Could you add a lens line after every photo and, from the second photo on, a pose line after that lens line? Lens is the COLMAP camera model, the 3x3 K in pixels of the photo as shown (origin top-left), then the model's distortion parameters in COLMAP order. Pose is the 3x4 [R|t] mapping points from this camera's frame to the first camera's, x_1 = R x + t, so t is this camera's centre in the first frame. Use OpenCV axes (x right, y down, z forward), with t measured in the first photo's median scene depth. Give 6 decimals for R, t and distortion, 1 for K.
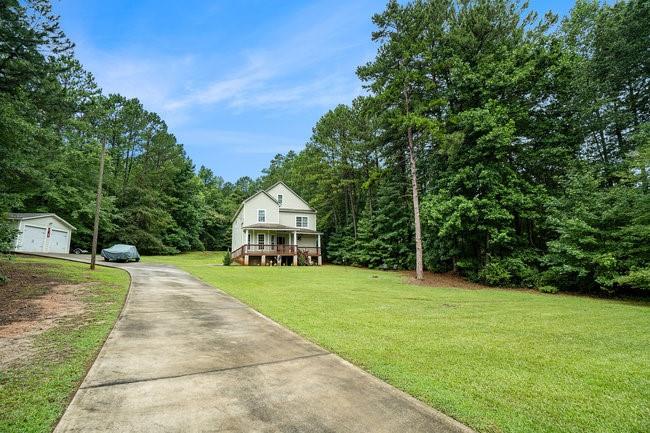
lens RADIAL K [[288.6, 0, 320.7], [0, 288.6, 212.9], [0, 0, 1]] dist [-0.041700, 0.000095]
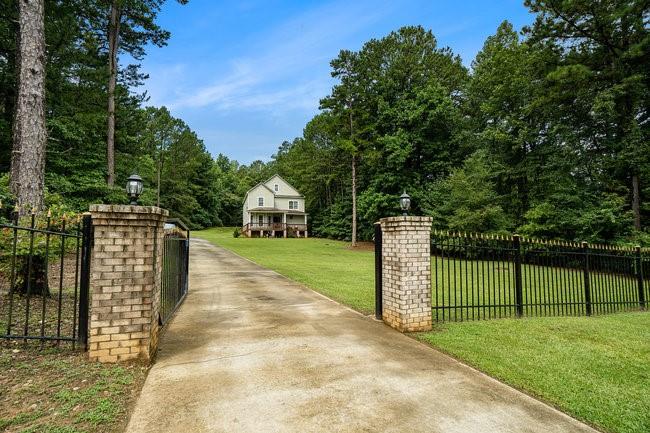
lens RADIAL K [[288.6, 0, 319.5], [0, 288.6, 212.2], [0, 0, 1]] dist [-0.041700, 0.000095]
pose [[0.997544, -0.001379, -0.070031, 0.152318], [0.007267, 0.996448, 0.083899, -0.047798], [0.069667, -0.084202, 0.994010, -0.312520]]
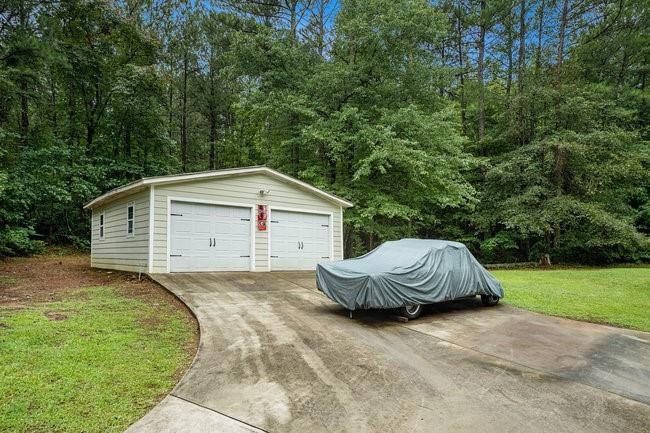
lens RADIAL K [[444.5, 0, 324.4], [0, 444.5, 219.4], [0, 0, 1]] dist [0.051964, 0.001762]
pose [[0.392276, -0.084700, -0.915940, -0.238671], [0.147050, 0.988720, -0.028452, 0.063369], [0.908018, -0.123528, 0.400306, 0.510865]]
